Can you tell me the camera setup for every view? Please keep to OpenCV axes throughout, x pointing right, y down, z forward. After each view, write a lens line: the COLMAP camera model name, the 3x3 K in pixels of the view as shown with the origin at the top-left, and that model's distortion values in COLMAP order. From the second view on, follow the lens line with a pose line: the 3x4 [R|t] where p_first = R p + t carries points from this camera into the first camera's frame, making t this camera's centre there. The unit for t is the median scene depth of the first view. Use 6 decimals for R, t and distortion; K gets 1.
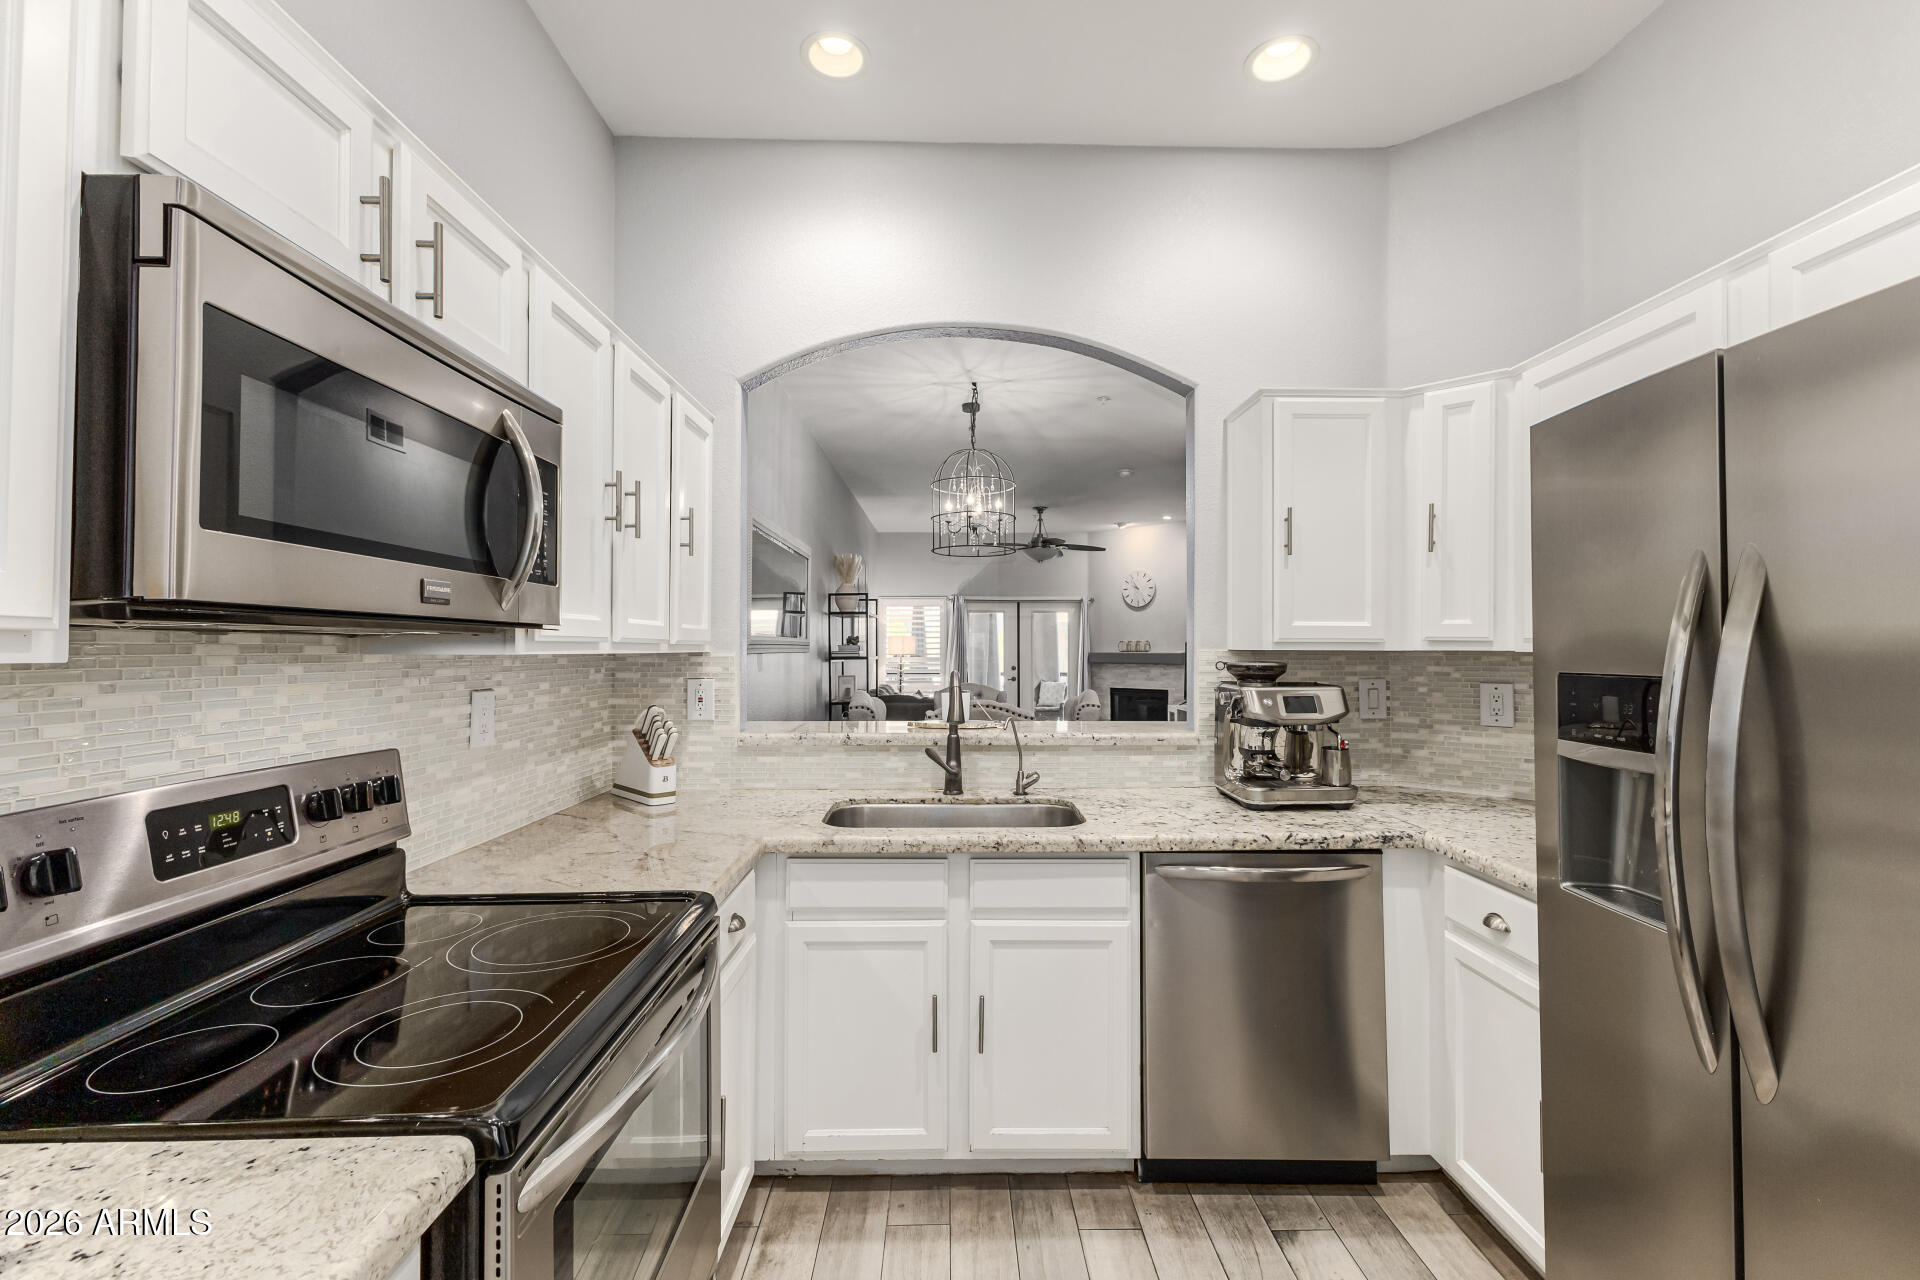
lens RADIAL K [[828.4, 0, 965.9], [0, 828.4, 636.2], [0, 0, 1]] dist [0.010103, 0.000149]
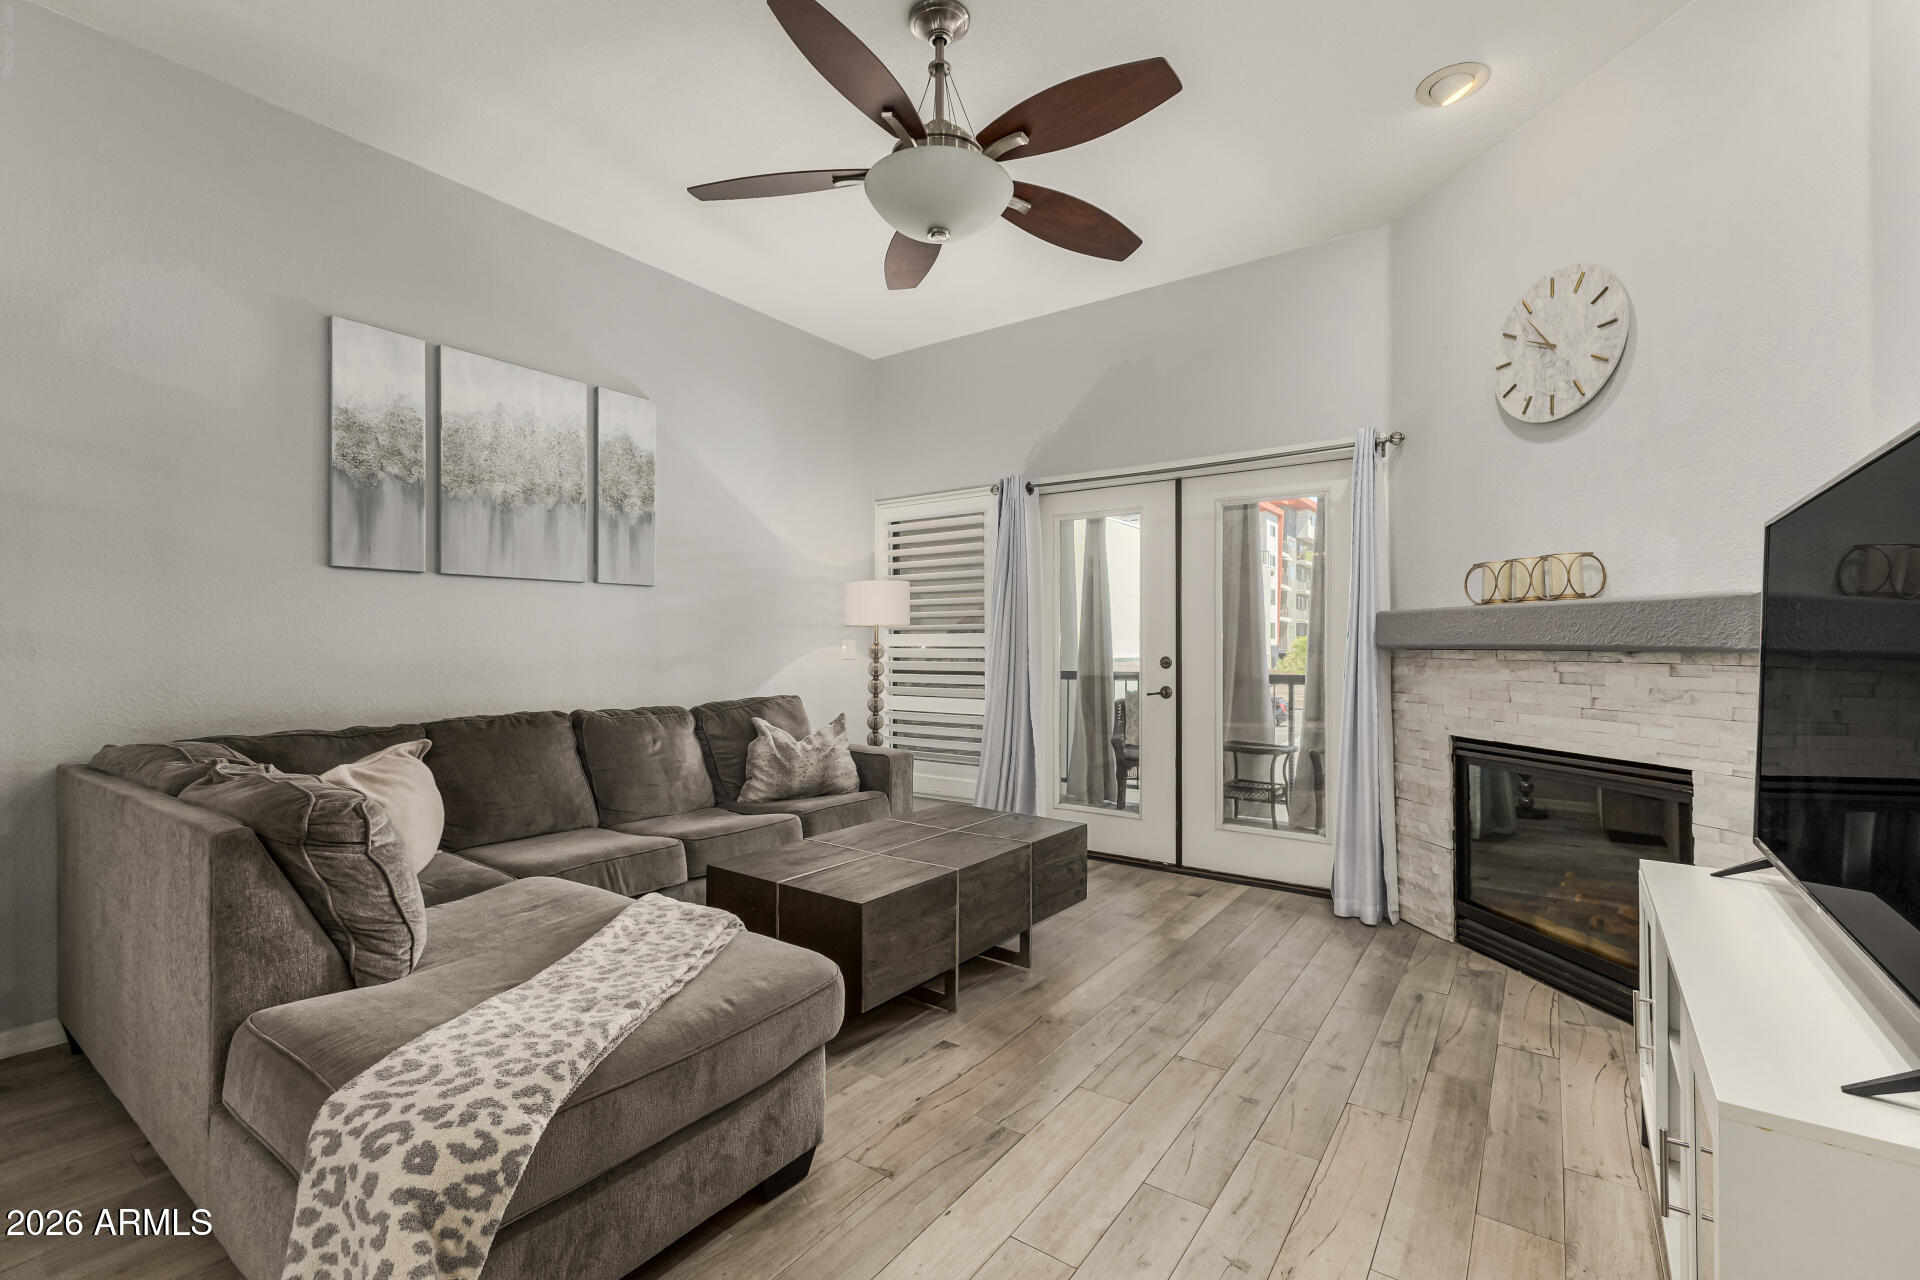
lens RADIAL K [[835.5, 0, 960.0], [0, 835.5, 640.0], [0, 0, 1]] dist [0.010243, -0.000583]
pose [[0.811861, -0.003527, -0.583840, 1.080766], [0.007643, 0.999960, 0.004587, 0.144169], [0.583800, -0.008186, 0.811856, 3.536019]]
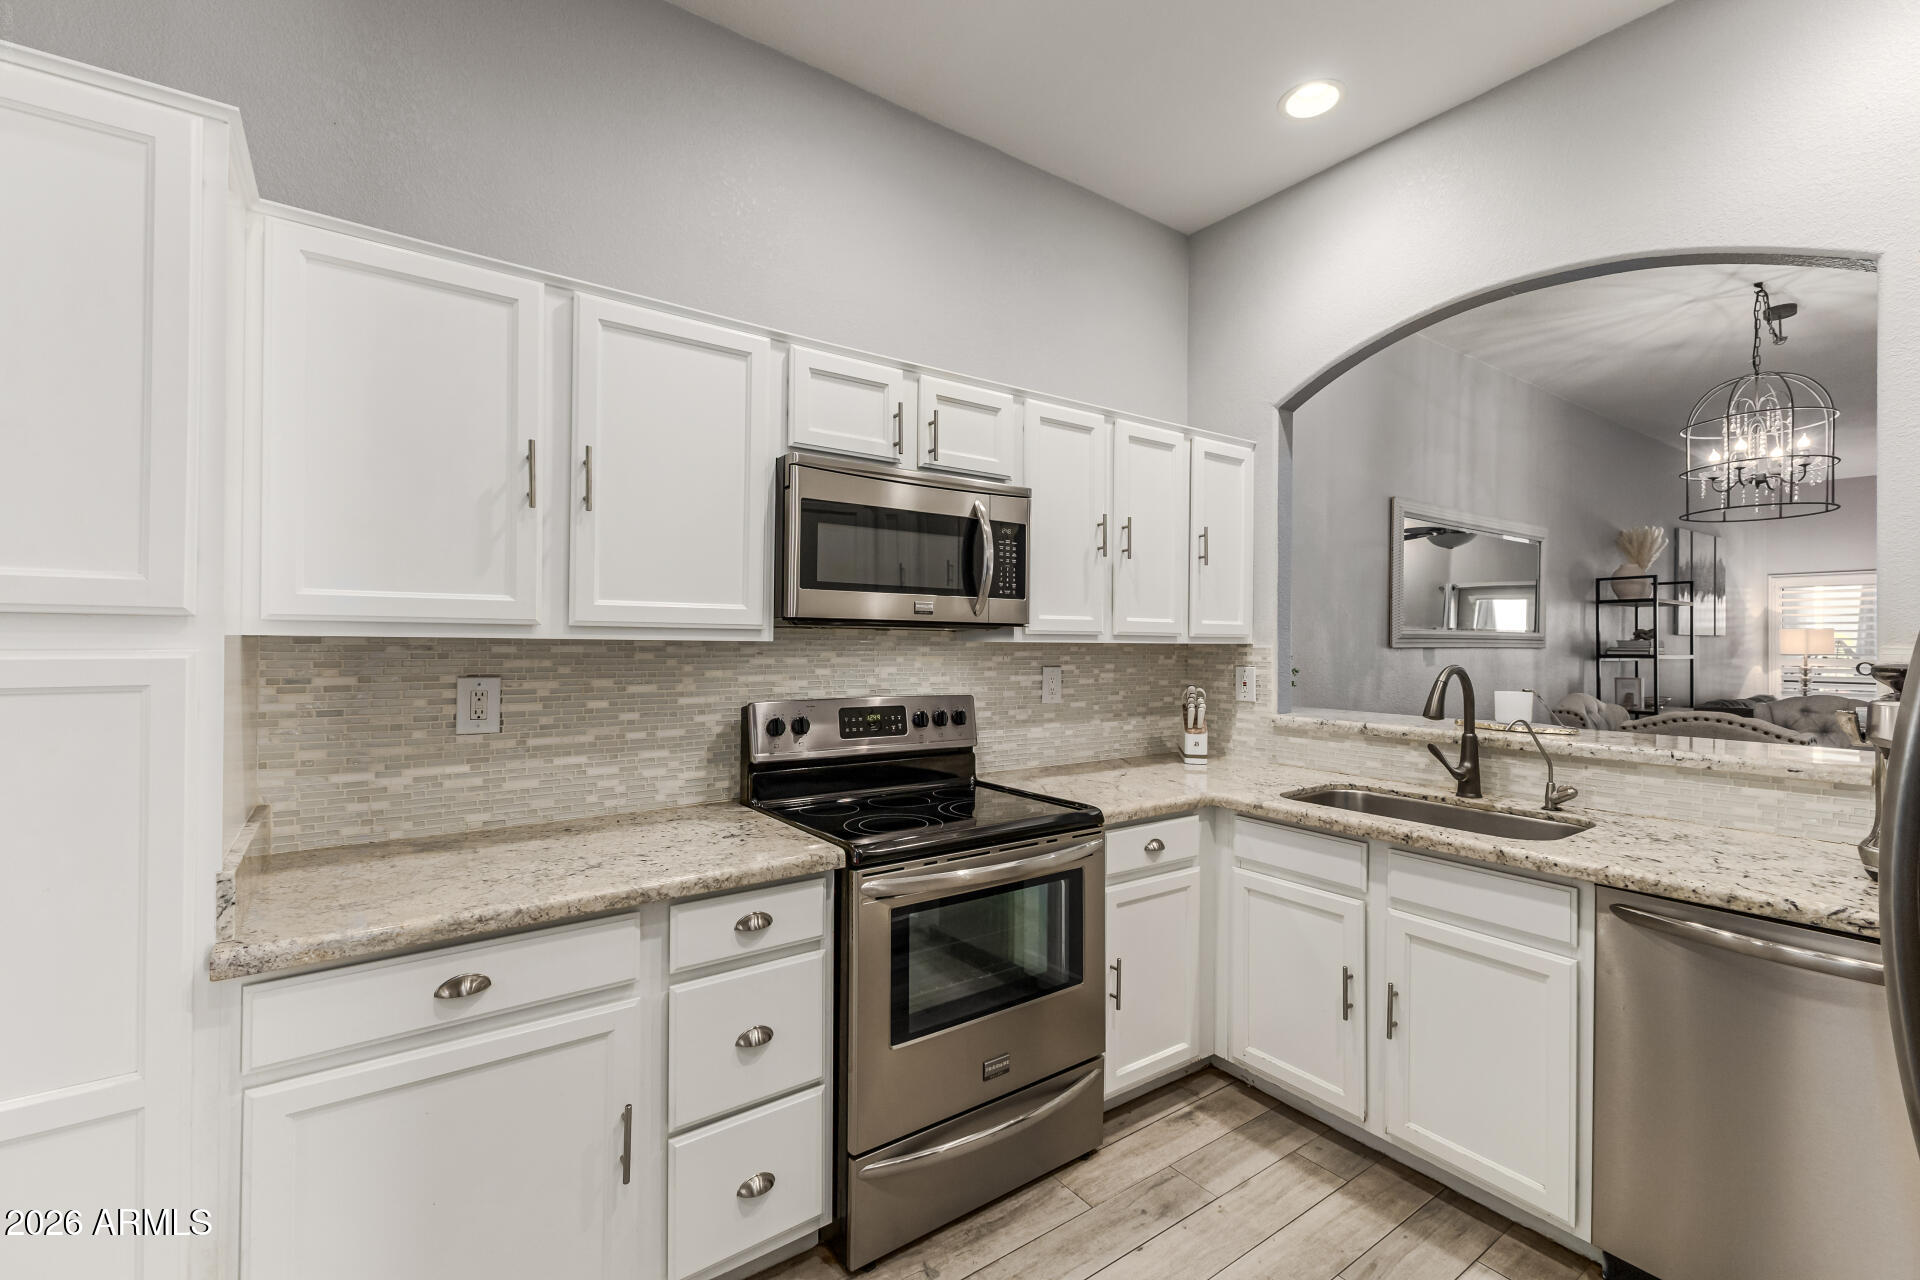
lens RADIAL K [[825.7, 0, 959.9], [0, 825.7, 637.1], [0, 0, 1]] dist [0.013167, -0.003400]
pose [[0.567239, 0.000804, -0.823553, 0.515667], [0.004817, 0.999979, 0.004295, 0.003313], [0.823539, -0.006404, 0.567224, -0.006062]]
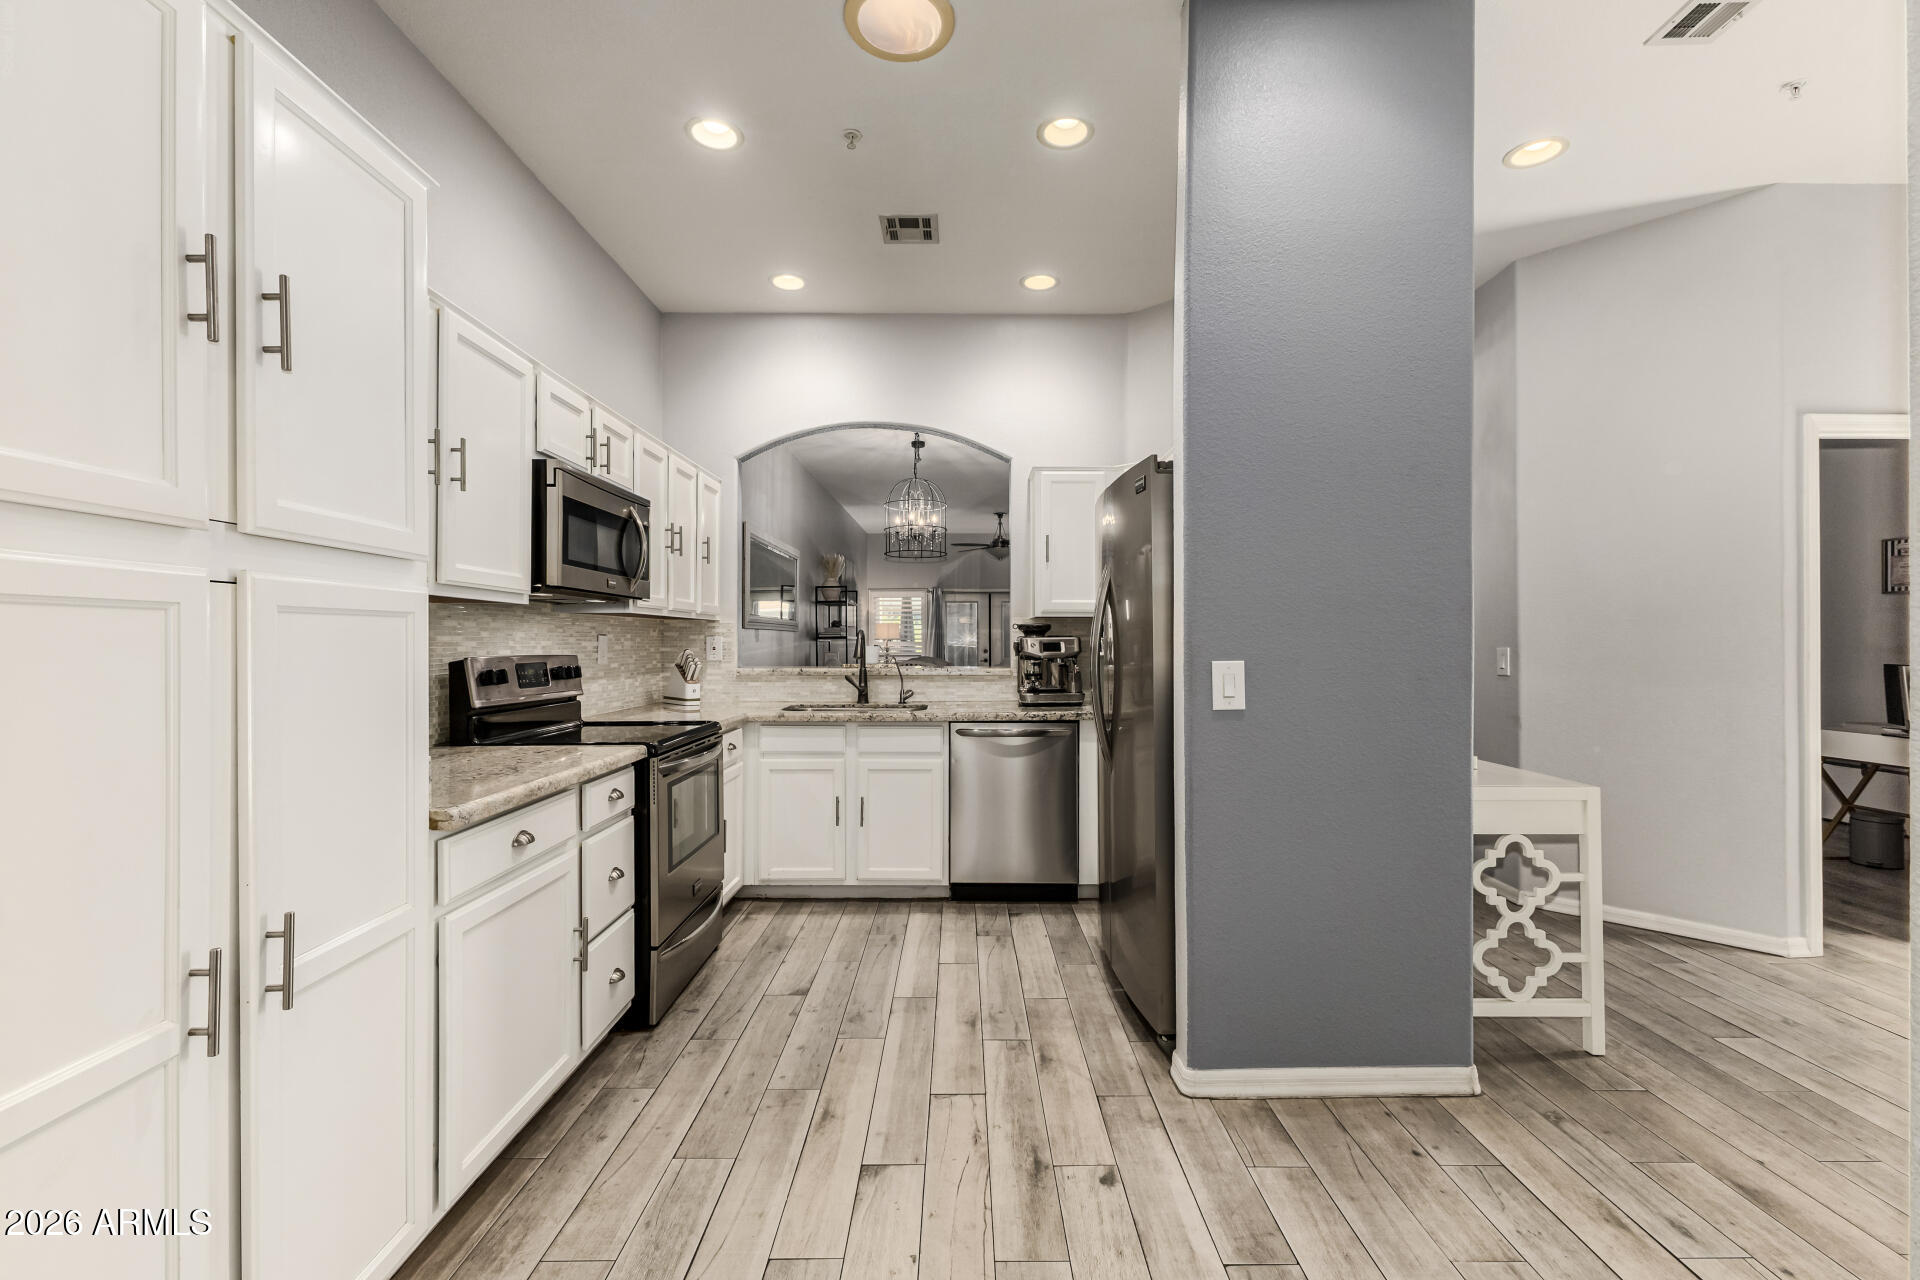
lens RADIAL K [[828.7, 0, 963.2], [0, 828.7, 639.2], [0, 0, 1]] dist [0.011986, -0.004527]
pose [[0.999805, -0.001904, -0.019671, 0.267064], [0.002129, 0.999932, 0.011439, 0.048732], [0.019648, -0.011479, 0.999741, -0.821372]]
